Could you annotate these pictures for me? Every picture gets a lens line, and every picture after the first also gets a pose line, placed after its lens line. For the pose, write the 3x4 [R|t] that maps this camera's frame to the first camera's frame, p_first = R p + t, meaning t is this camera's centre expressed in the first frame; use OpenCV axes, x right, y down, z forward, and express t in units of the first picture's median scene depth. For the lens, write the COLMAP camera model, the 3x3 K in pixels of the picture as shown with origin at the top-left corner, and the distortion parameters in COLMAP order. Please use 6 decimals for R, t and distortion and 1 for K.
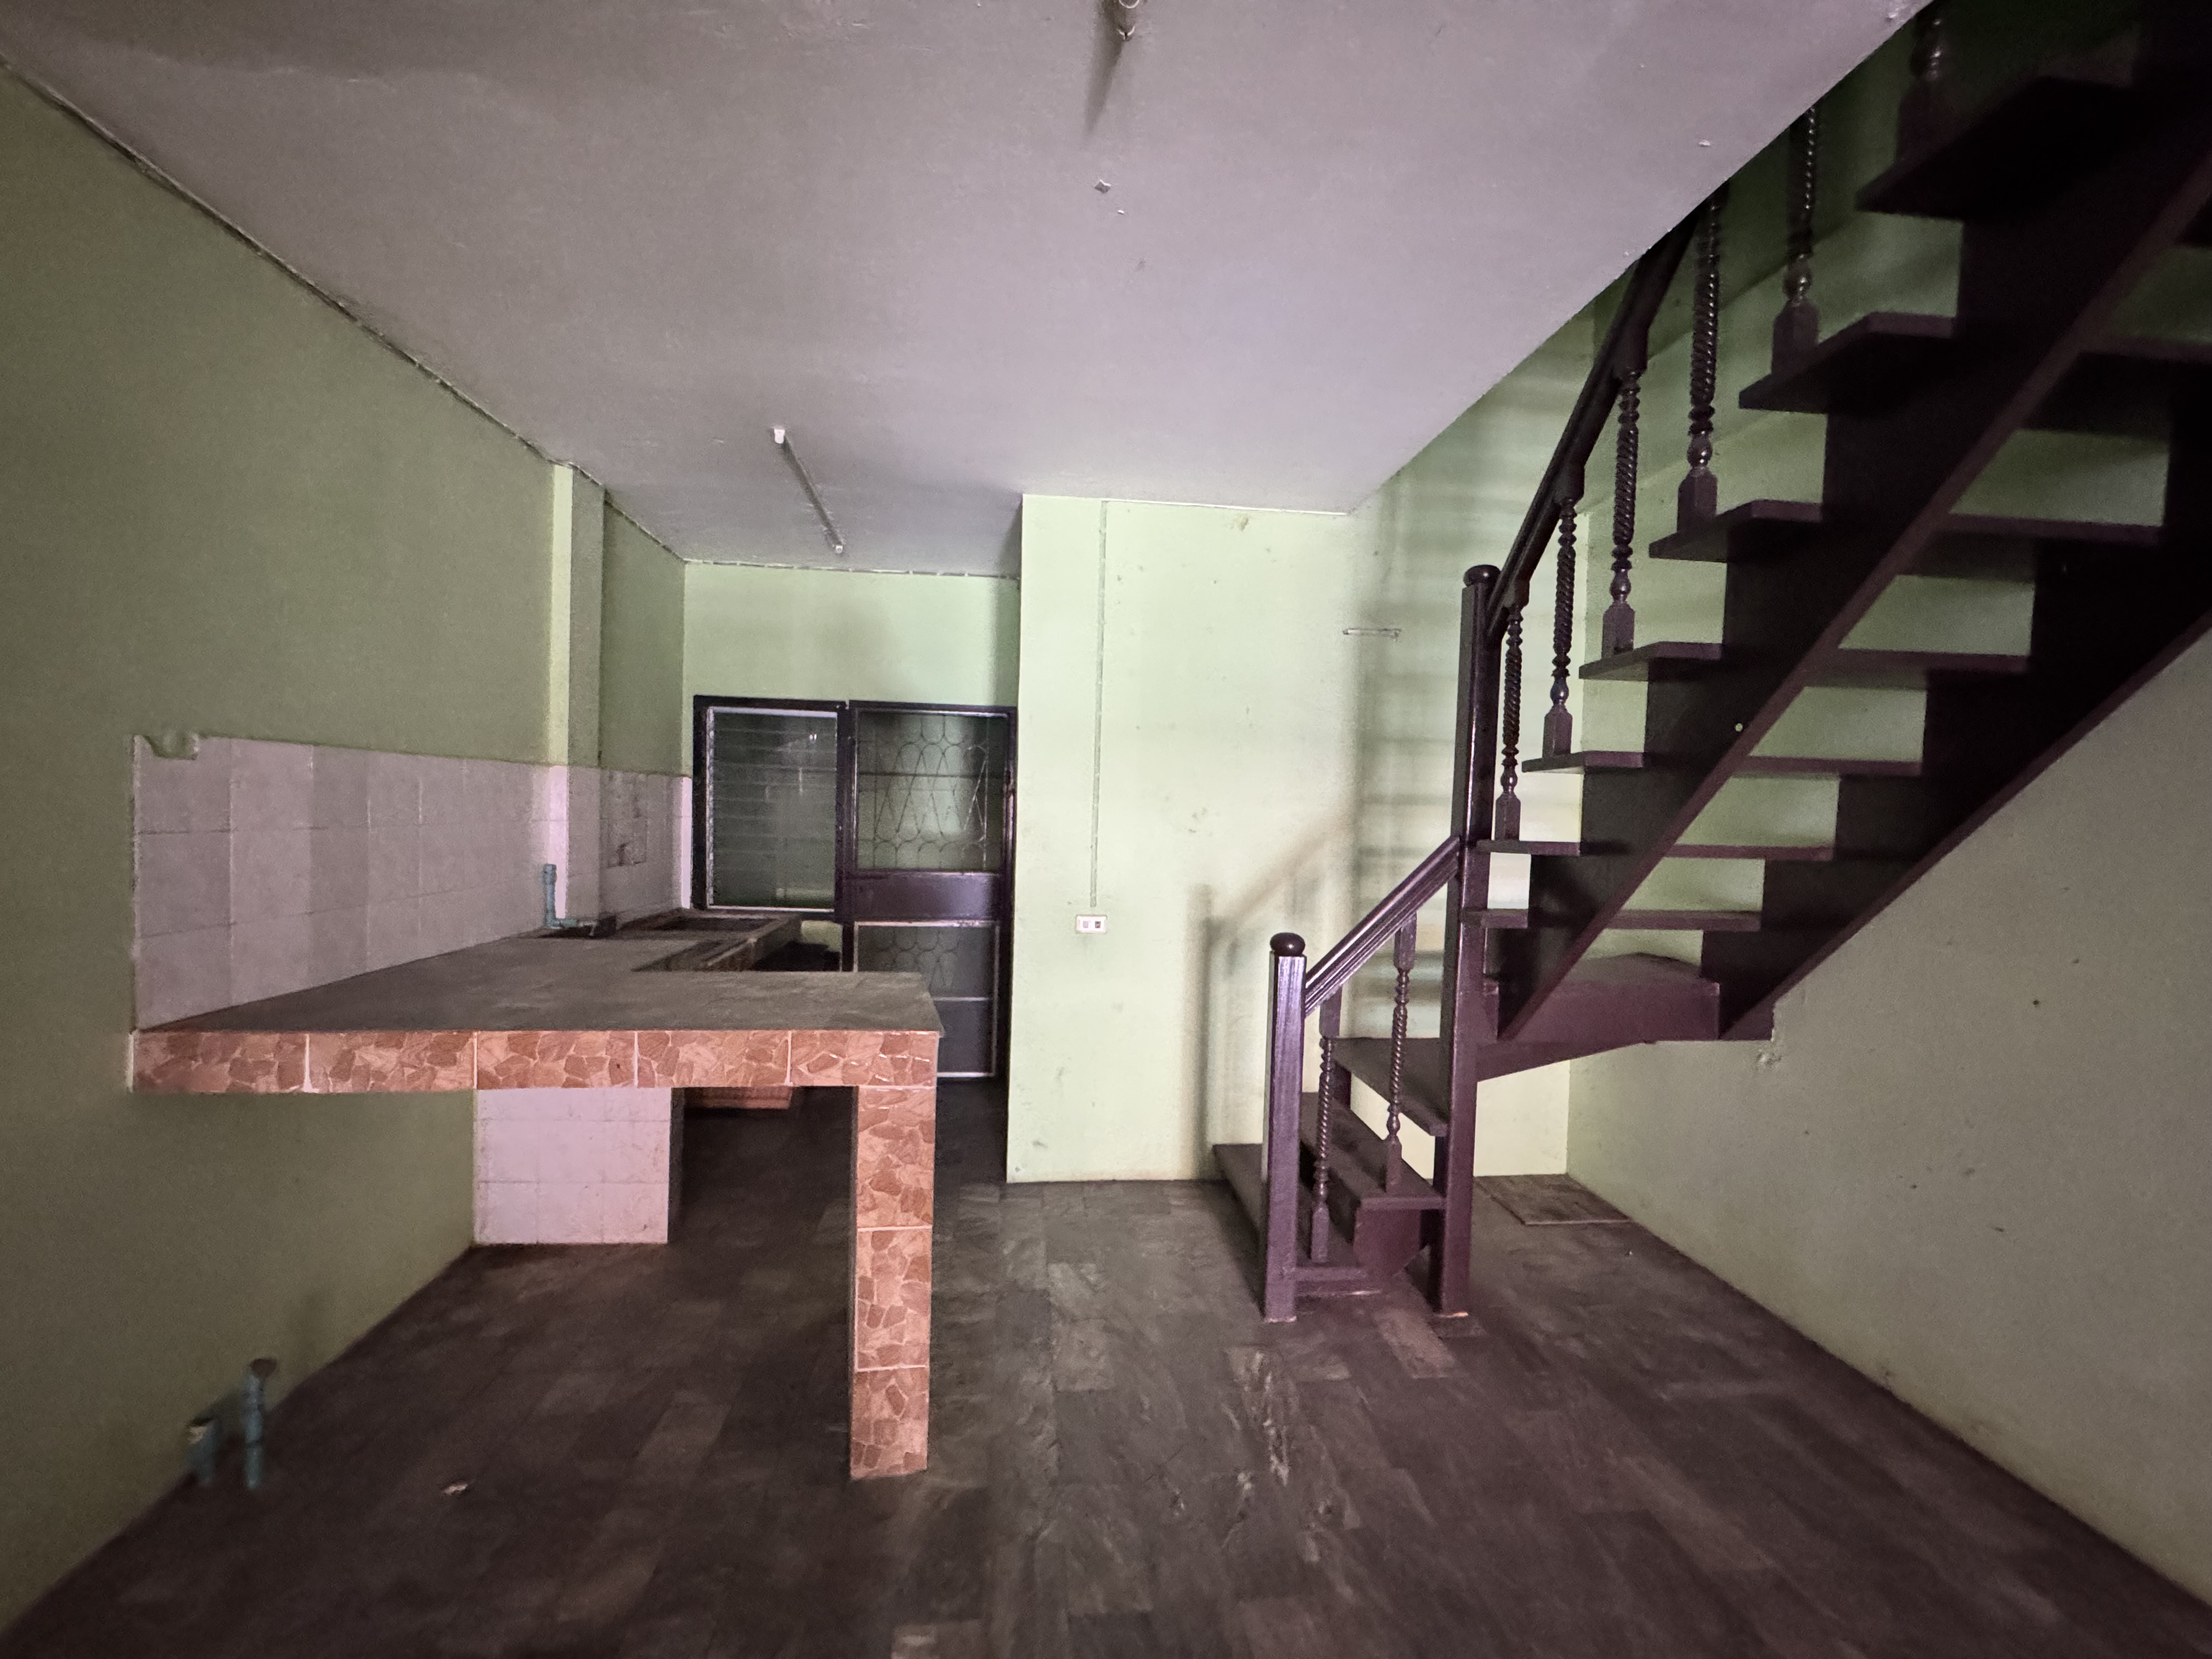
lens RADIAL K [[893.1, 0, 1106.0], [0, 893.1, 829.5], [0, 0, 1]] dist [-0.000885, 0.007907]
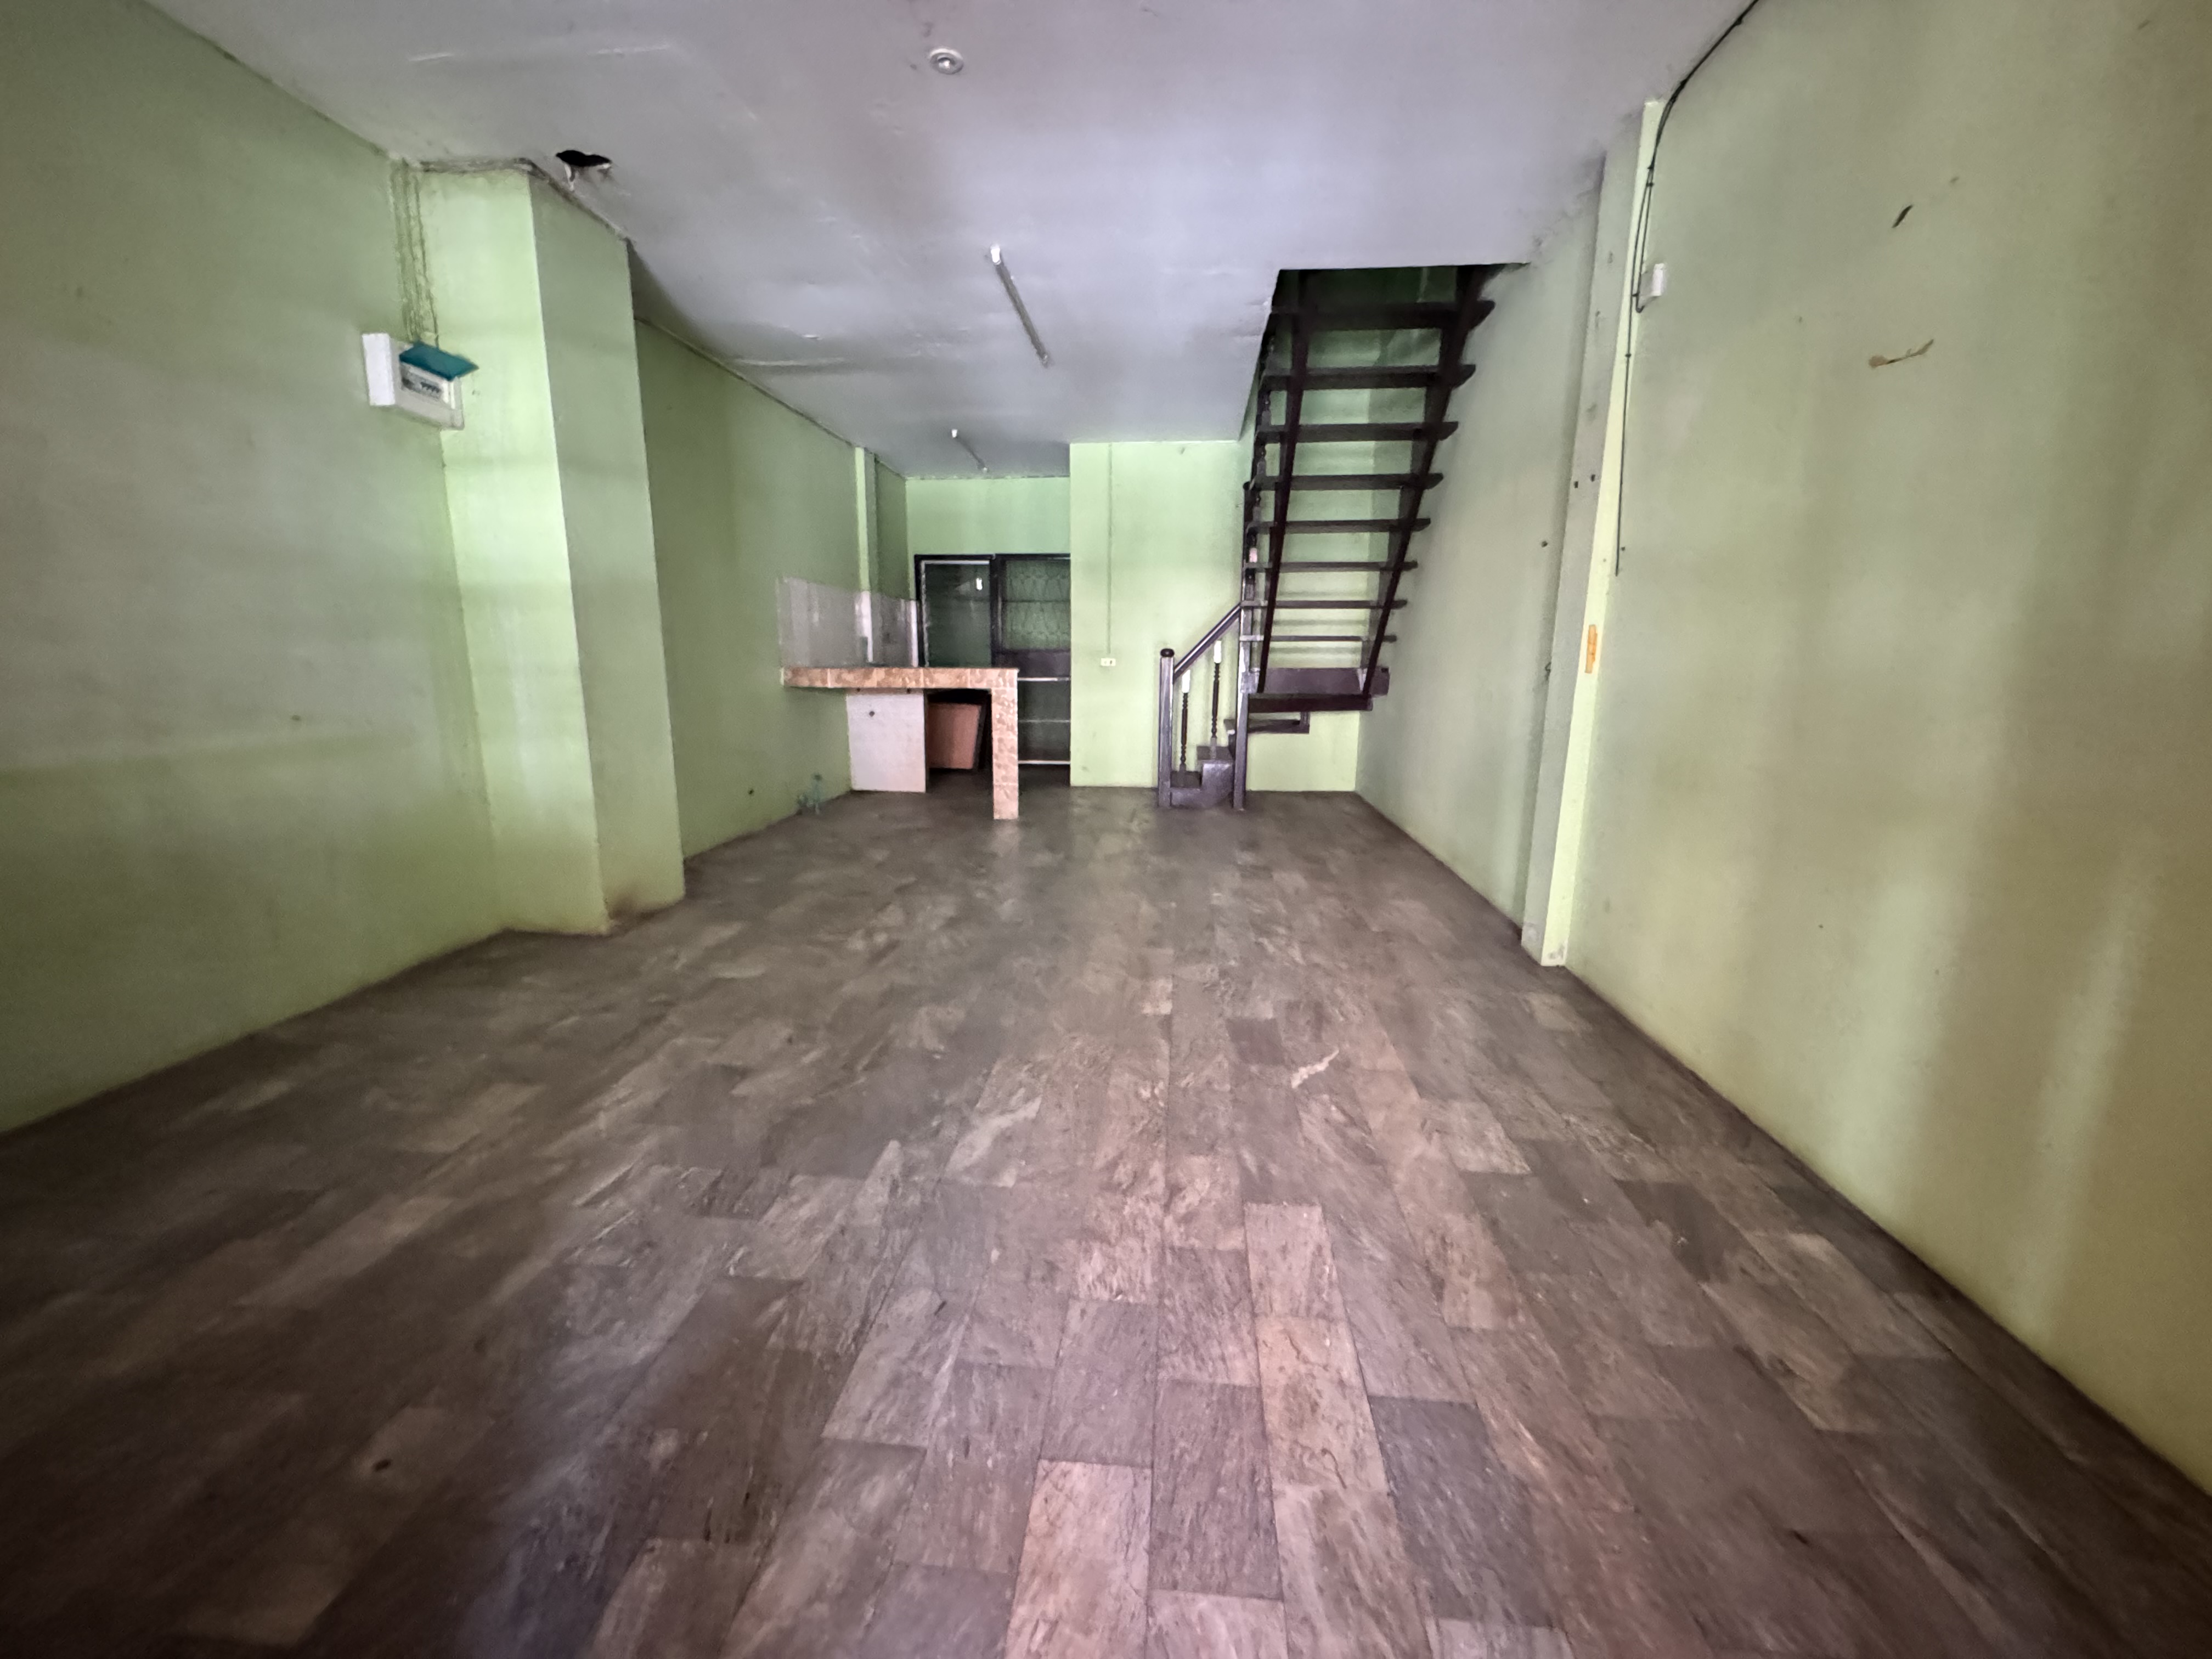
lens RADIAL K [[893.1, 0, 1106.0], [0, 893.1, 829.5], [0, 0, 1]] dist [-0.000885, 0.007907]
pose [[0.981688, 0.014099, -0.189975, 0.378324], [0.017765, 0.986136, 0.164983, 0.149198], [0.189667, -0.165336, 0.967828, -1.065702]]
